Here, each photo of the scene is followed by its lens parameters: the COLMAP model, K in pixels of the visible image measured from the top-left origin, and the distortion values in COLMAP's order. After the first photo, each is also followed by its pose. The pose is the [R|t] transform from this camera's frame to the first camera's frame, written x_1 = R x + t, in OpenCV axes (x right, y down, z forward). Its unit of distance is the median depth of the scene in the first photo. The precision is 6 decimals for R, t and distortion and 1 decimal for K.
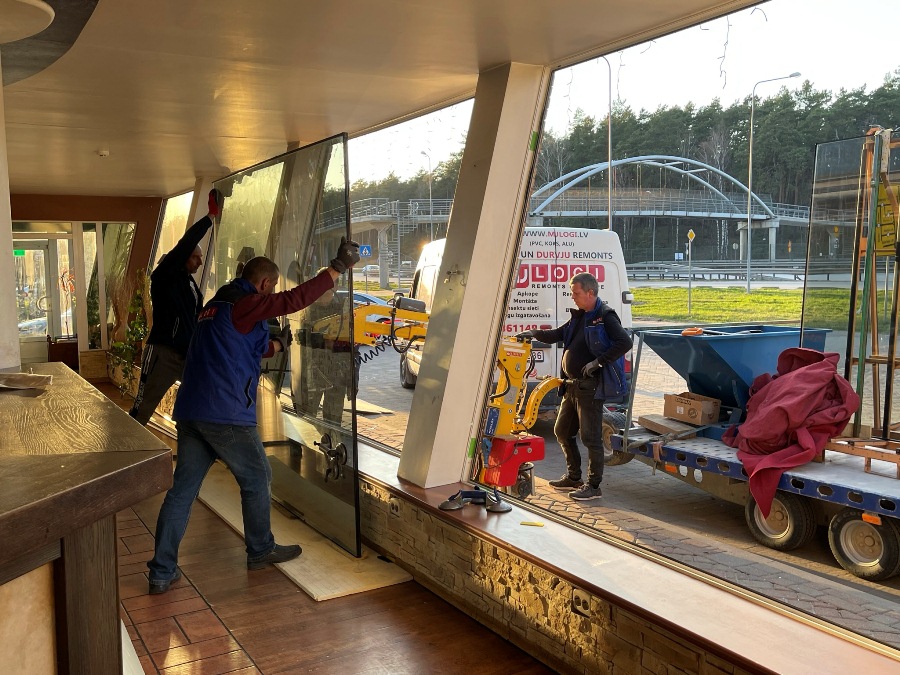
lens RADIAL K [[838.1, 0, 451.3], [0, 838.1, 333.9], [0, 0, 1]] dist [0.048398, 0.000000]
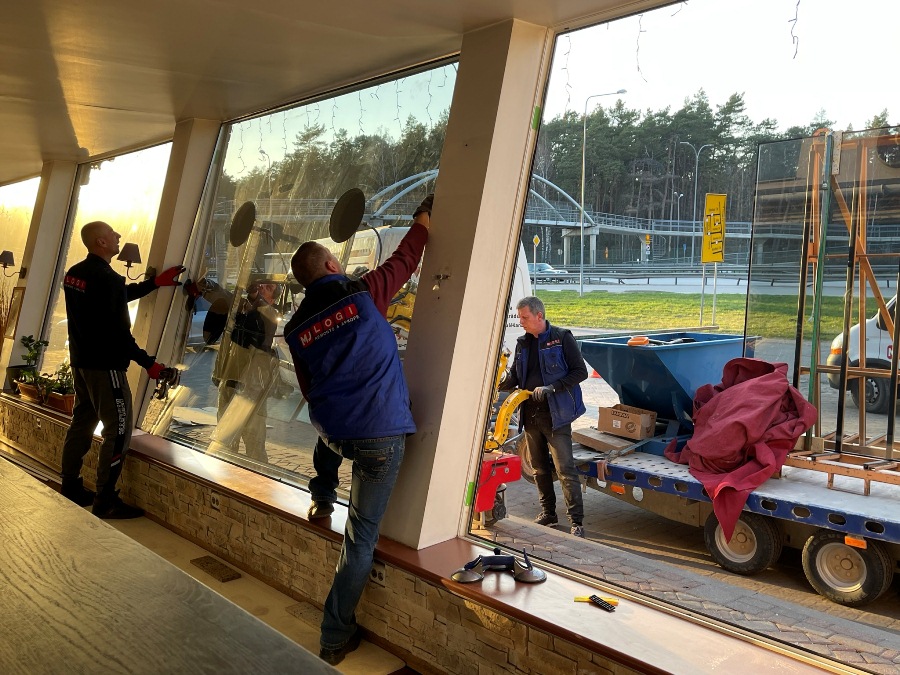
lens RADIAL K [[817.8, 0, 448.1], [0, 817.8, 345.8], [0, 0, 1]] dist [0.054674, 0.000000]
pose [[0.981153, -0.010490, 0.192945, -0.100128], [0.007864, 0.999866, 0.014373, -0.013073], [-0.193070, -0.012585, 0.981104, 0.155148]]
